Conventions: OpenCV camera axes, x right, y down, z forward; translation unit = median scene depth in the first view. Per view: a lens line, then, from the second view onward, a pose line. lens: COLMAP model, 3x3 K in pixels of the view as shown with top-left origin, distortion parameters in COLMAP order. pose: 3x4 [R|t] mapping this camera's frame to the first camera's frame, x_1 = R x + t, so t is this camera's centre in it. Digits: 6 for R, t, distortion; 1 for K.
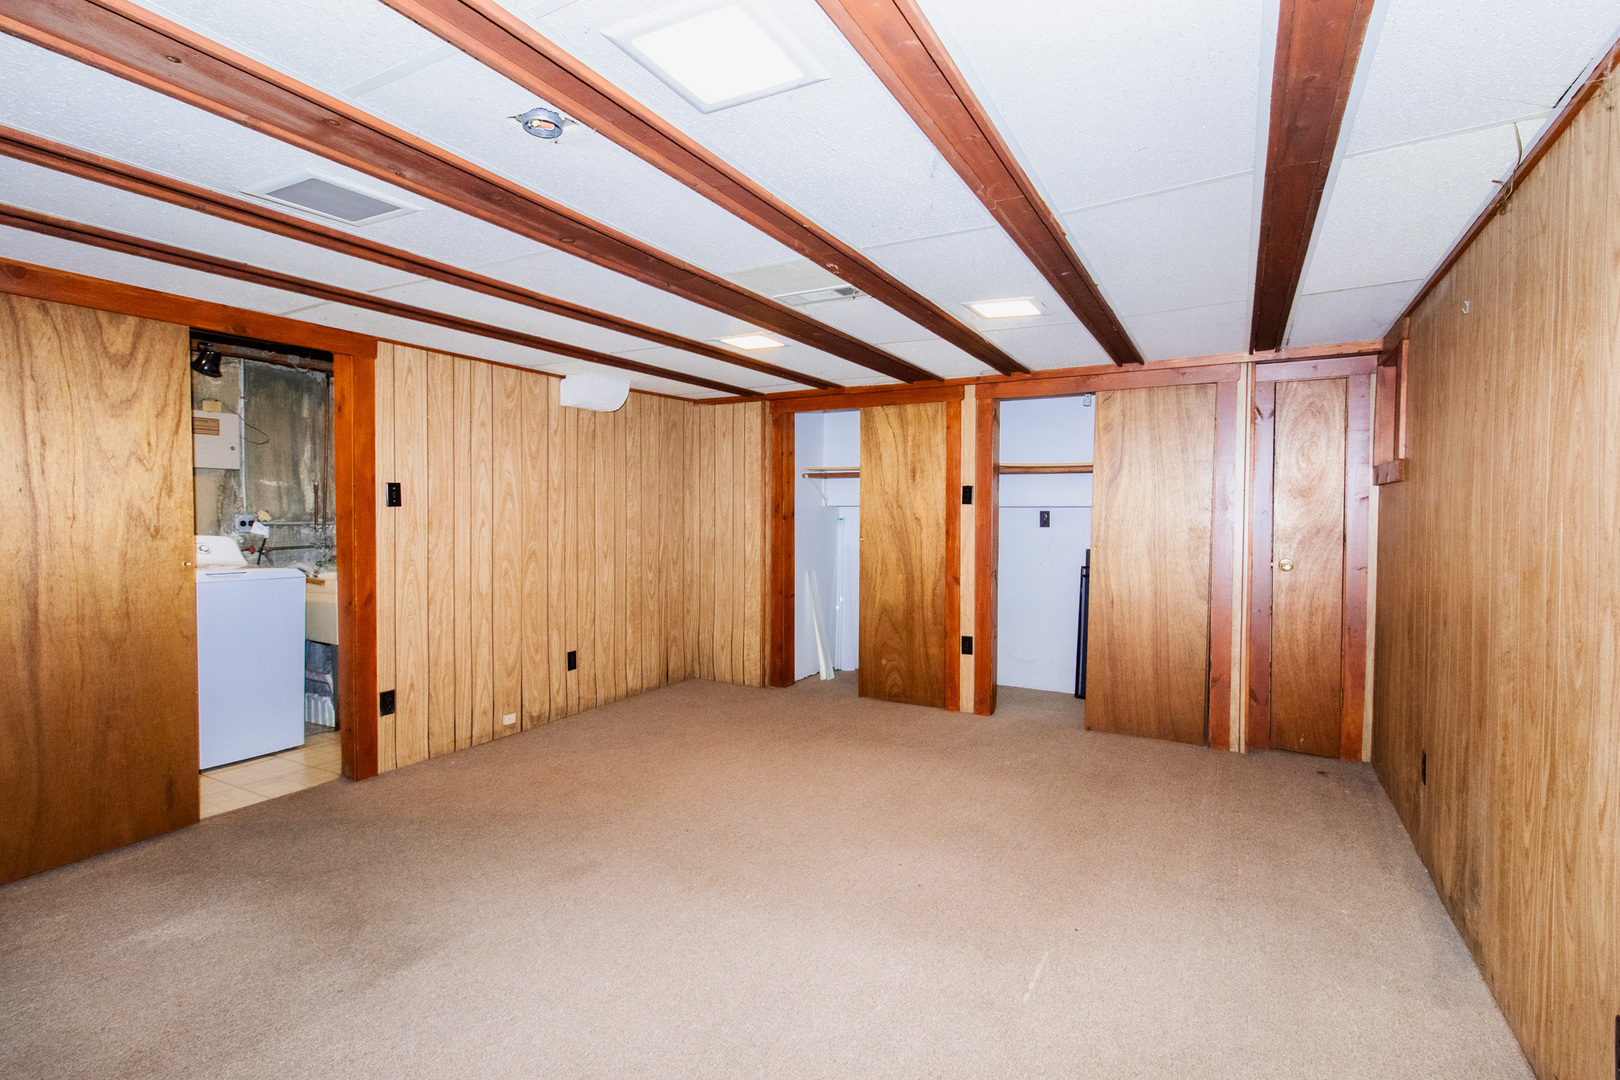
lens RADIAL K [[750.4, 0, 839.2], [0, 750.4, 525.2], [0, 0, 1]] dist [0.002483, 0.000138]
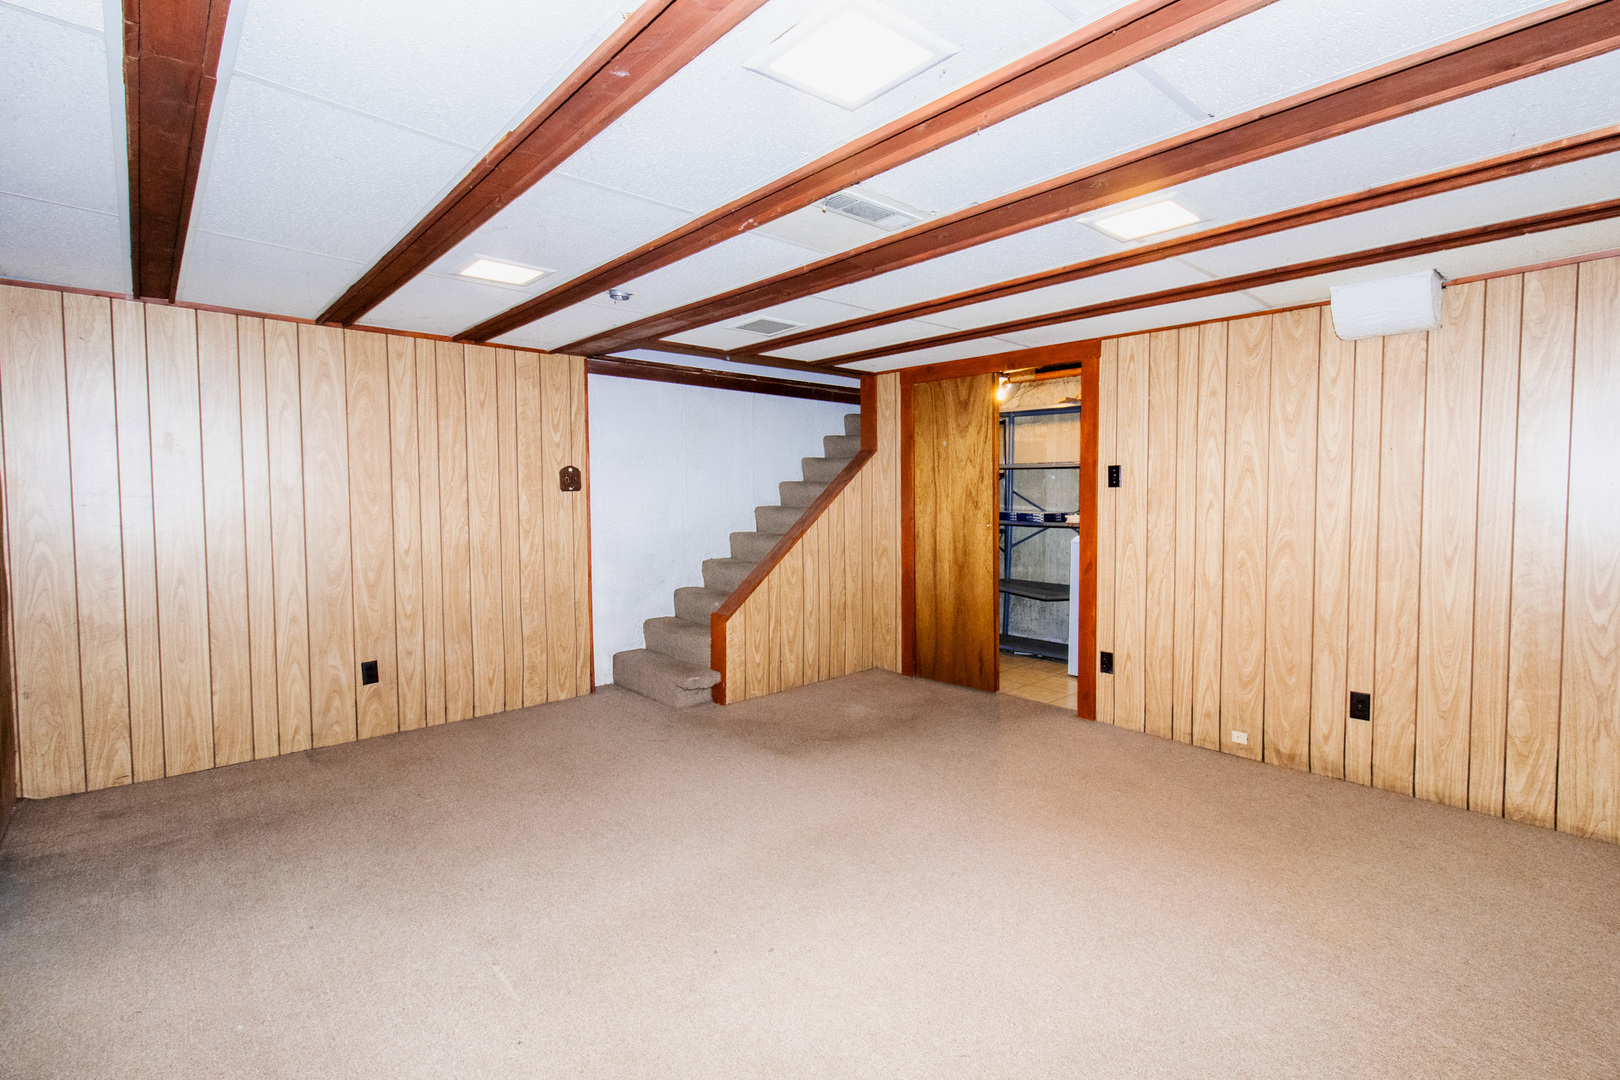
lens RADIAL K [[750.4, 0, 839.2], [0, 750.4, 525.2], [0, 0, 1]] dist [0.002483, 0.000138]
pose [[-0.332162, 0.039717, -0.942386, 0.520482], [-0.016441, 0.998718, 0.047886, -0.013638], [0.943079, 0.031399, -0.331083, 0.888122]]
